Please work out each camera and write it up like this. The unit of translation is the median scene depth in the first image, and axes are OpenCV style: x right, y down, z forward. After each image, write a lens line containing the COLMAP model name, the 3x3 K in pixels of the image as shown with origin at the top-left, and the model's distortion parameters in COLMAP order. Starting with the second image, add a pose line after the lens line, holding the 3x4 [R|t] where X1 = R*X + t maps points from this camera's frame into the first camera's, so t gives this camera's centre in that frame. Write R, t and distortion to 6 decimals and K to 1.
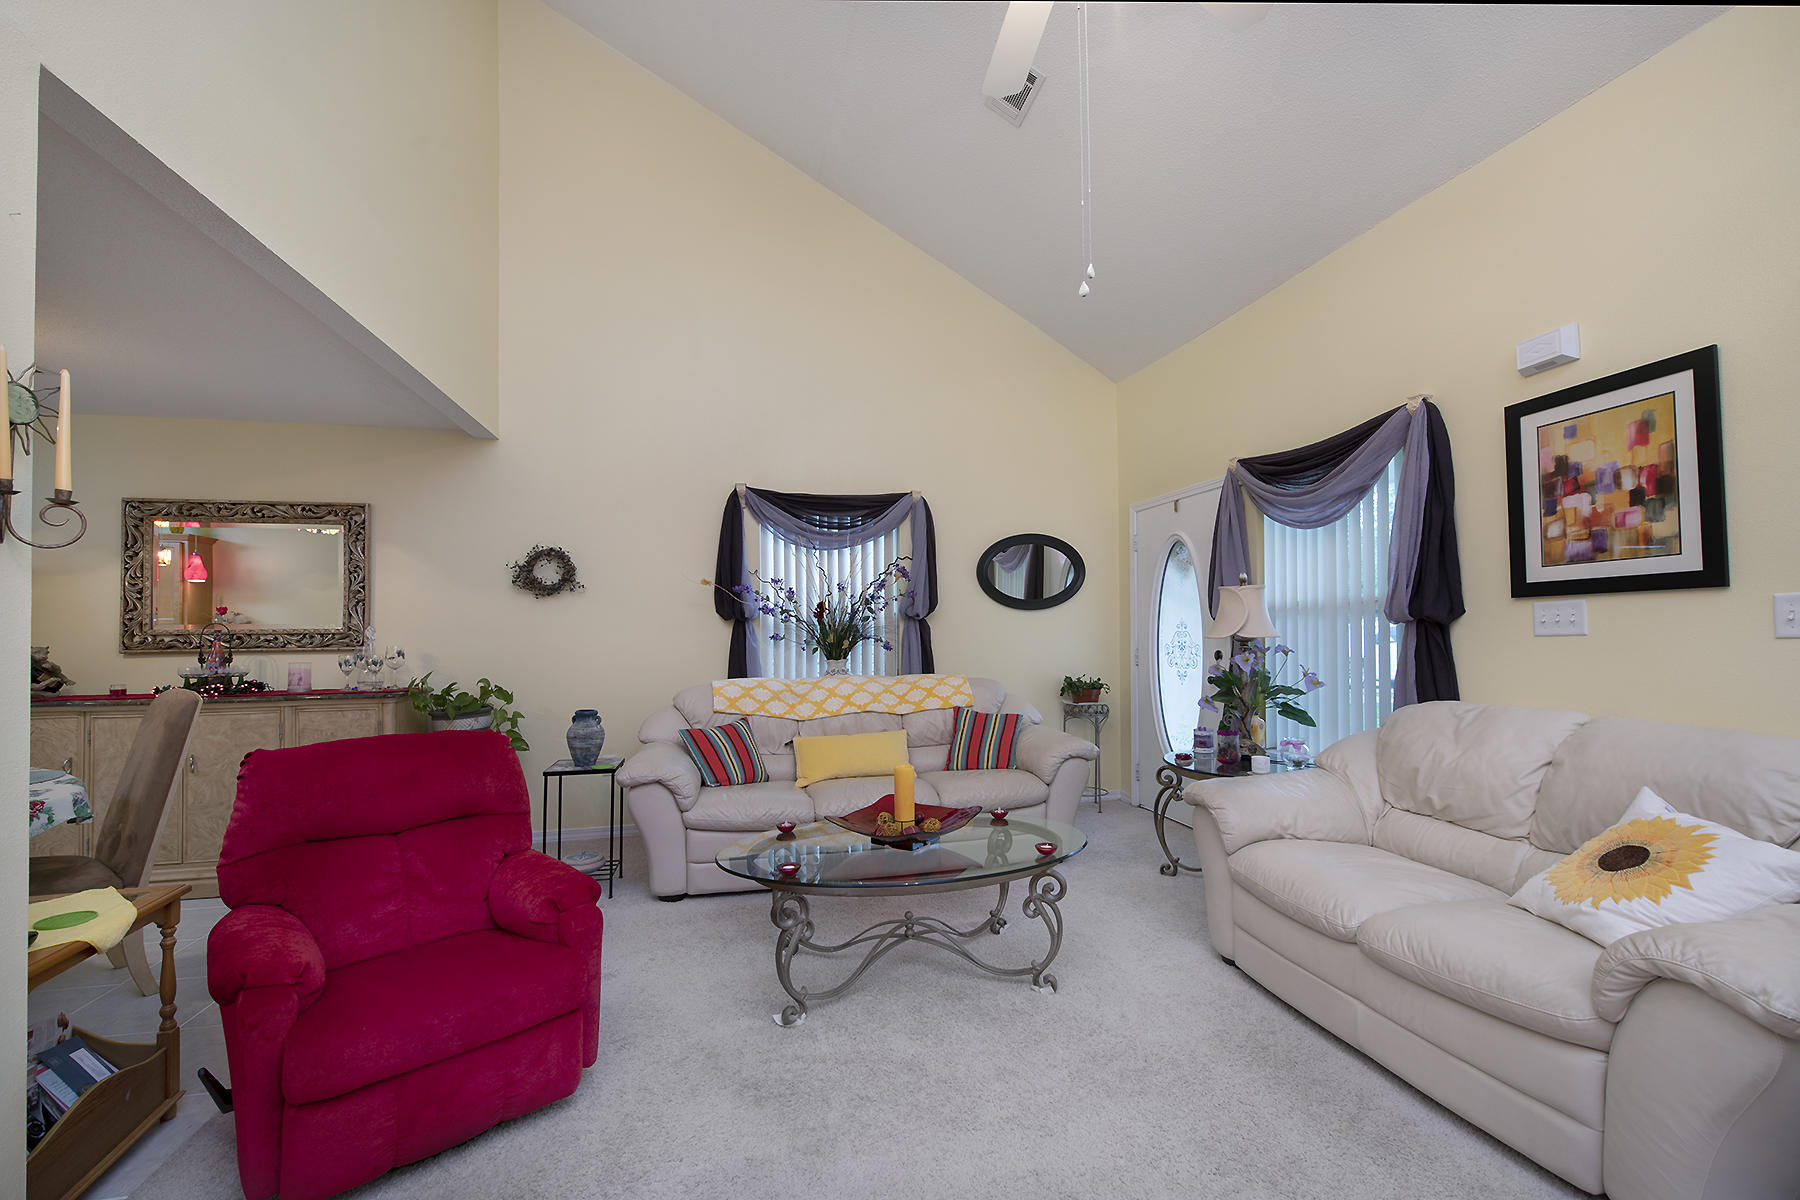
lens RADIAL K [[732.9, 0, 899.9], [0, 732.9, 620.4], [0, 0, 1]] dist [-0.009174, -0.003872]
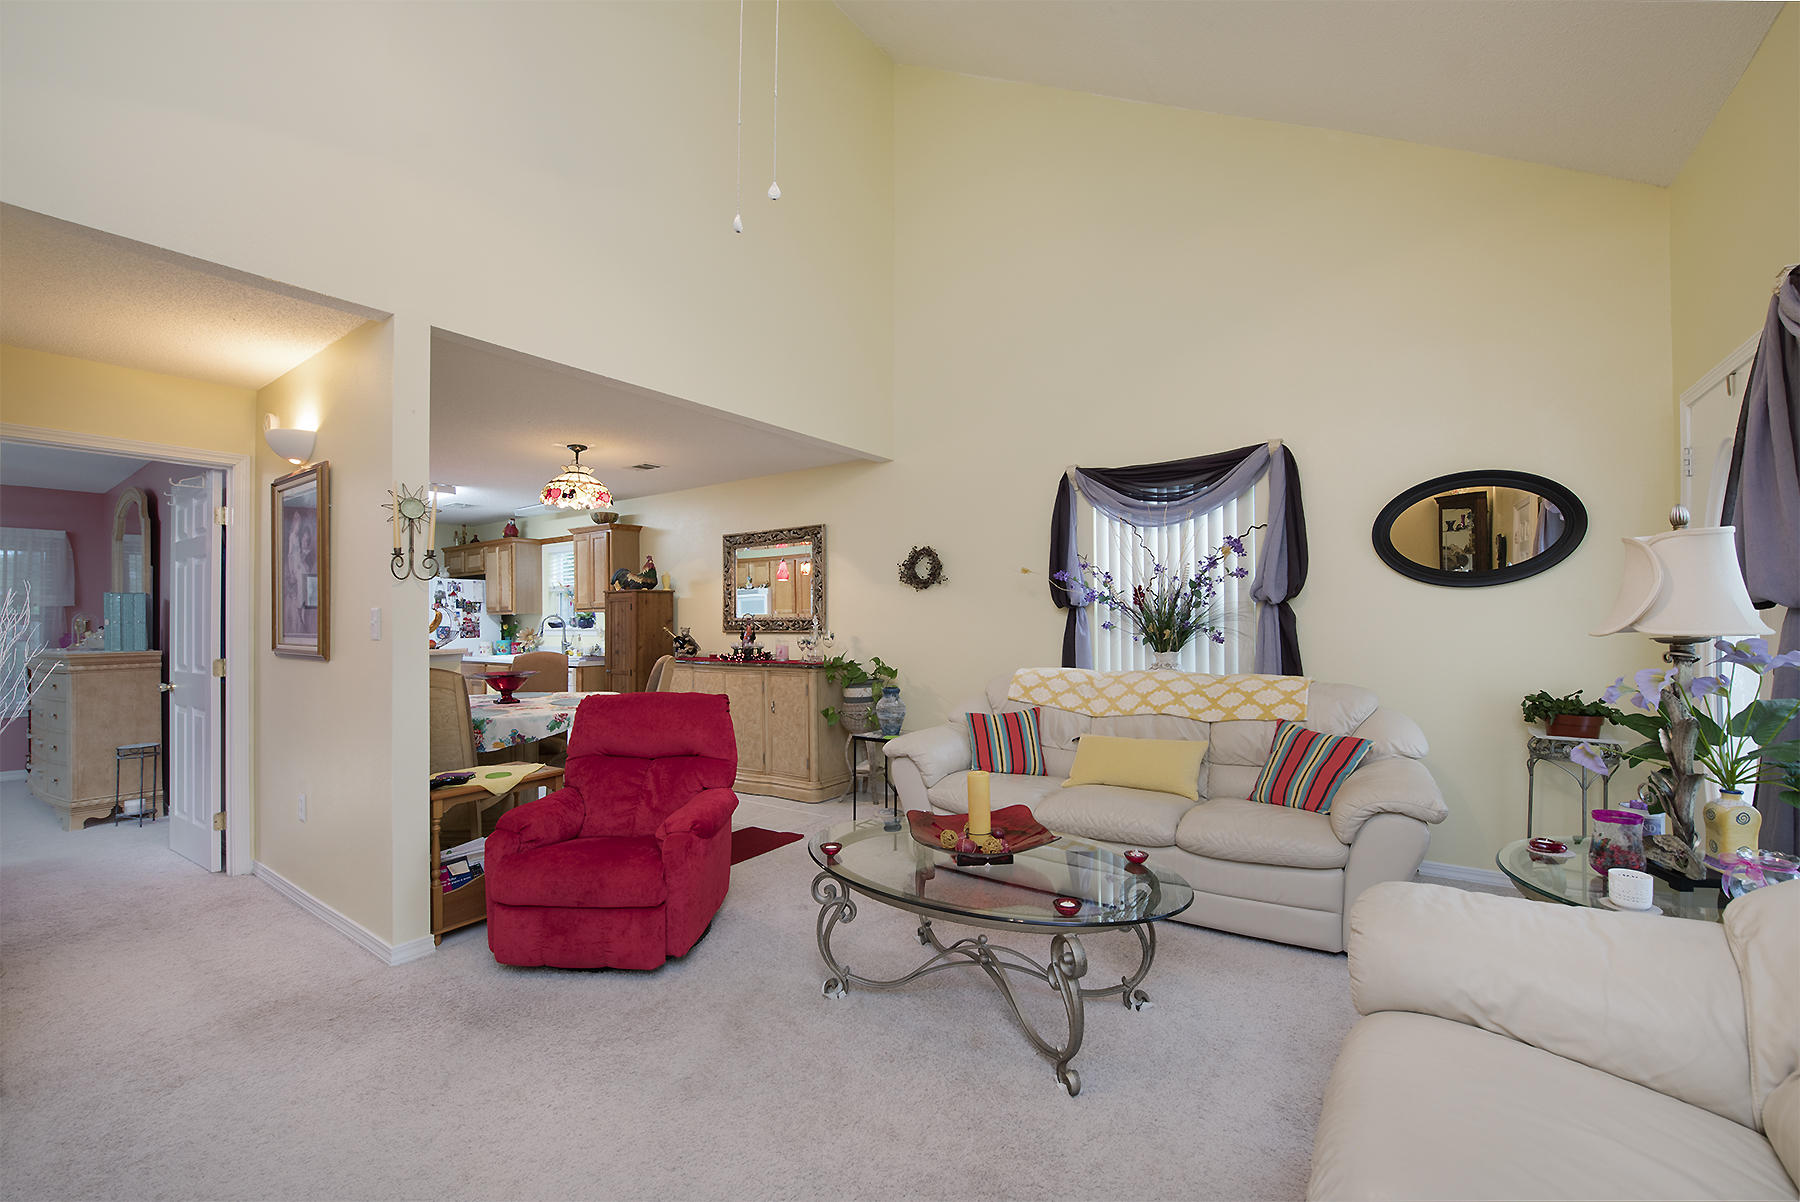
lens RADIAL K [[732.9, 0, 925.6], [0, 732.9, 619.2], [0, 0, 1]] dist [-0.009174, -0.003872]
pose [[0.662377, 0.002440, -0.749167, 0.396577], [0.012728, 0.999814, 0.014510, -0.001246], [0.749063, -0.019147, 0.662222, 0.227417]]
